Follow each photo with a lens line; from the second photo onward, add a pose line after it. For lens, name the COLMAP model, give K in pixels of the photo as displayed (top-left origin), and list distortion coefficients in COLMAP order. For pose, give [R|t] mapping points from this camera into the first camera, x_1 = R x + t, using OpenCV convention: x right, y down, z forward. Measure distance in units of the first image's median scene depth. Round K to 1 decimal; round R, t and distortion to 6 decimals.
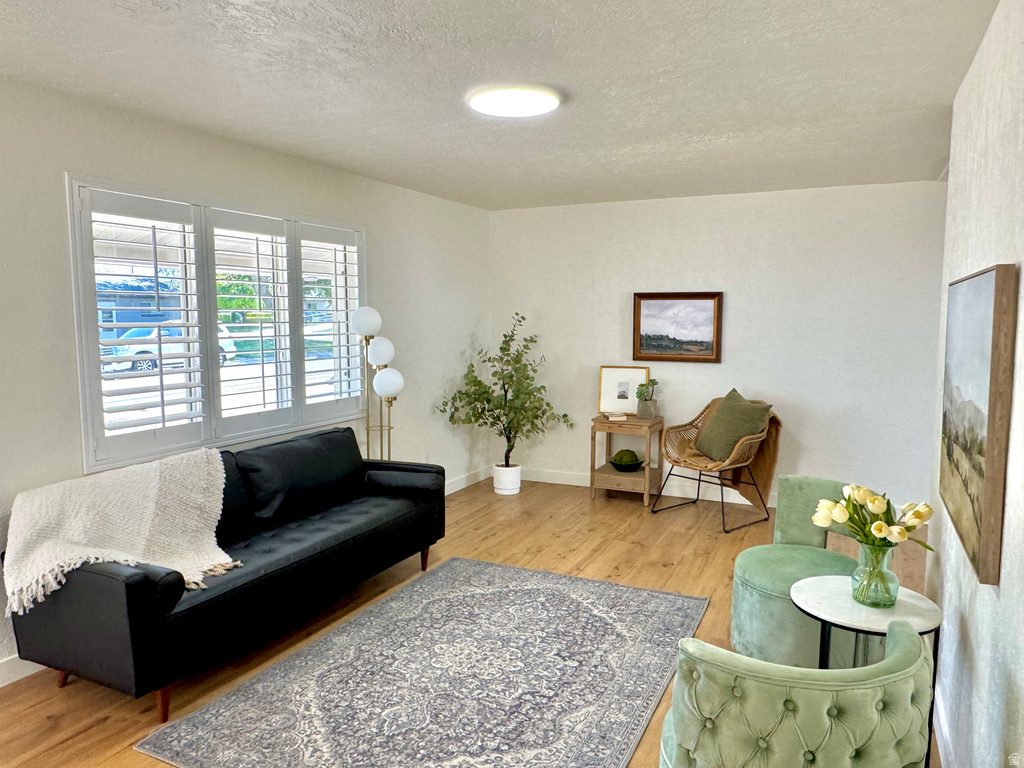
lens RADIAL K [[723.5, 0, 512.0], [0, 723.5, 384.0], [0, 0, 1]] dist [-0.008401, -0.001950]
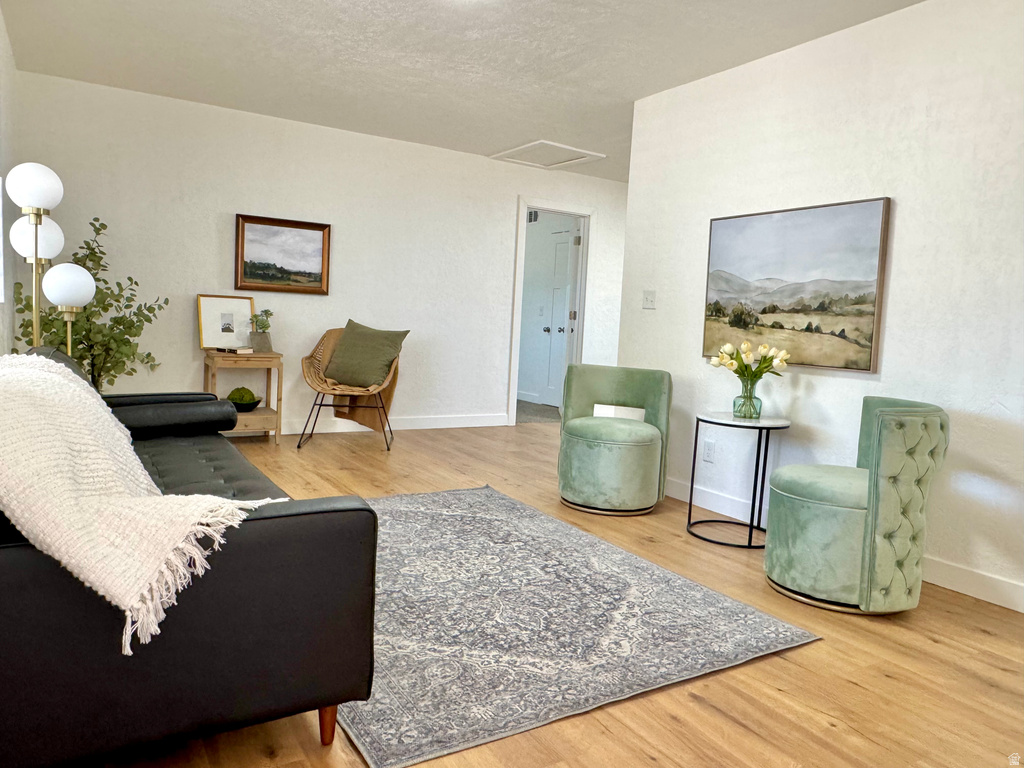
lens RADIAL K [[715.1, 0, 512.0], [0, 715.1, 384.0], [0, 0, 1]] dist [-0.011798, -0.002267]
pose [[0.535567, -0.049132, 0.843062, -0.423597], [0.030853, 0.998778, 0.038607, 0.064193], [-0.843929, 0.005334, 0.536429, 0.248409]]
